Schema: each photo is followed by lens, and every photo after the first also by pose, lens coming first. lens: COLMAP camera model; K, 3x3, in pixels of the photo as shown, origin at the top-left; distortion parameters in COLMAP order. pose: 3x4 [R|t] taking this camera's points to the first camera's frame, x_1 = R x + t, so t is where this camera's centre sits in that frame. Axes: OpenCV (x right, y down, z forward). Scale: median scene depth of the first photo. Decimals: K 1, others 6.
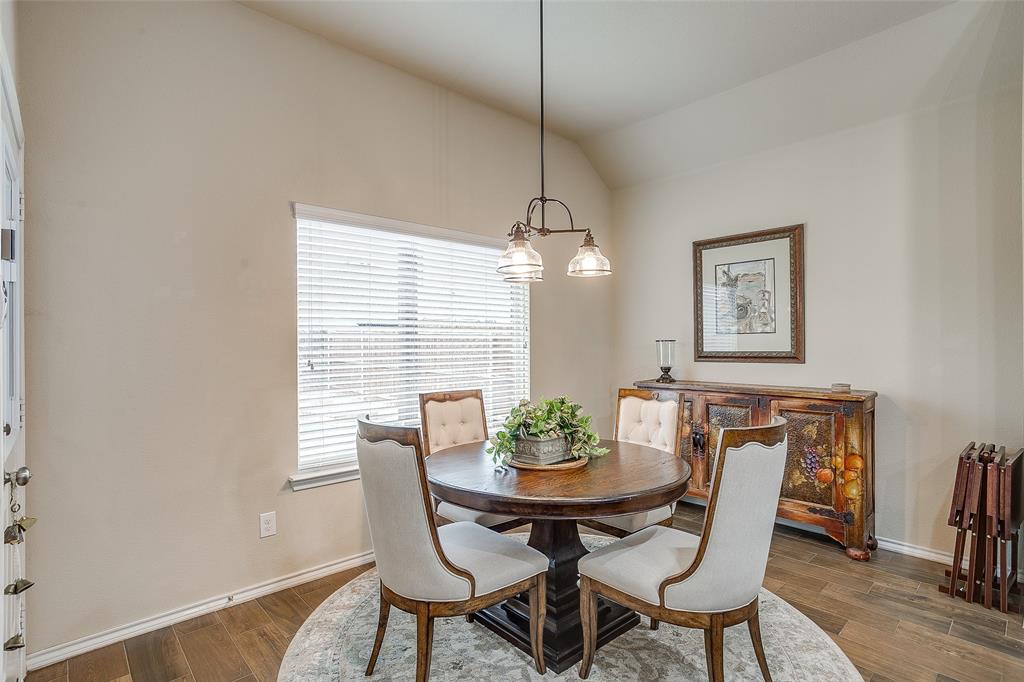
lens RADIAL K [[473.2, 0, 503.5], [0, 473.2, 345.3], [0, 0, 1]] dist [0.002825, 0.000827]
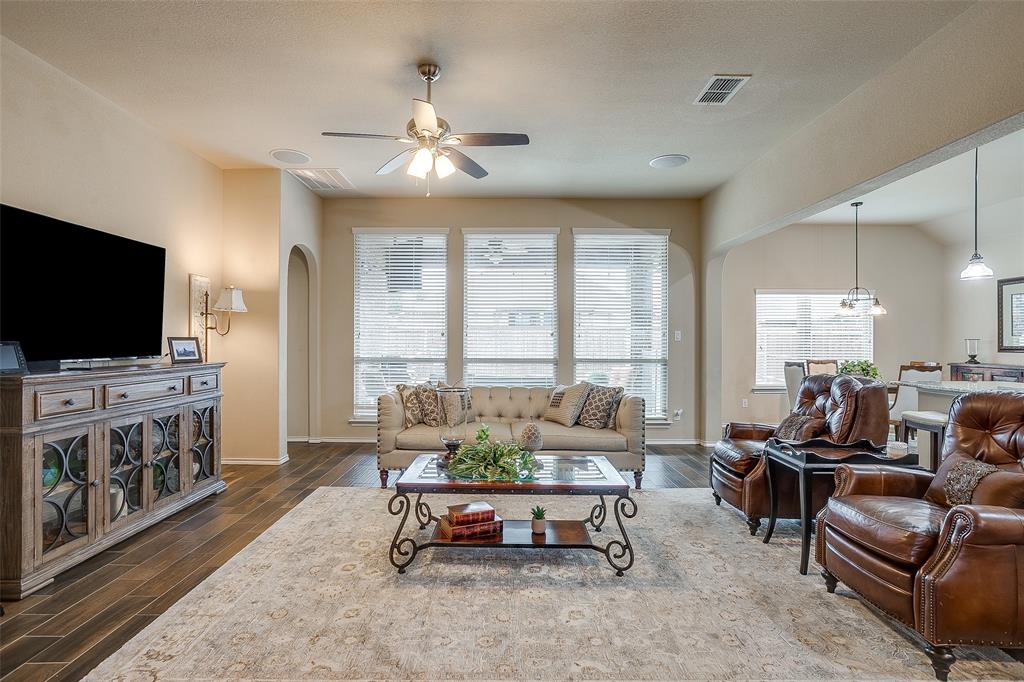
lens RADIAL K [[498.6, 0, 498.6], [0, 498.6, 340.1], [0, 0, 1]] dist [-0.043783, 0.022025]
pose [[0.723262, 0.005640, -0.690550, 0.490508], [-0.007577, 0.999971, 0.000231, 0.007655], [0.690532, 0.005065, 0.723284, -2.242224]]
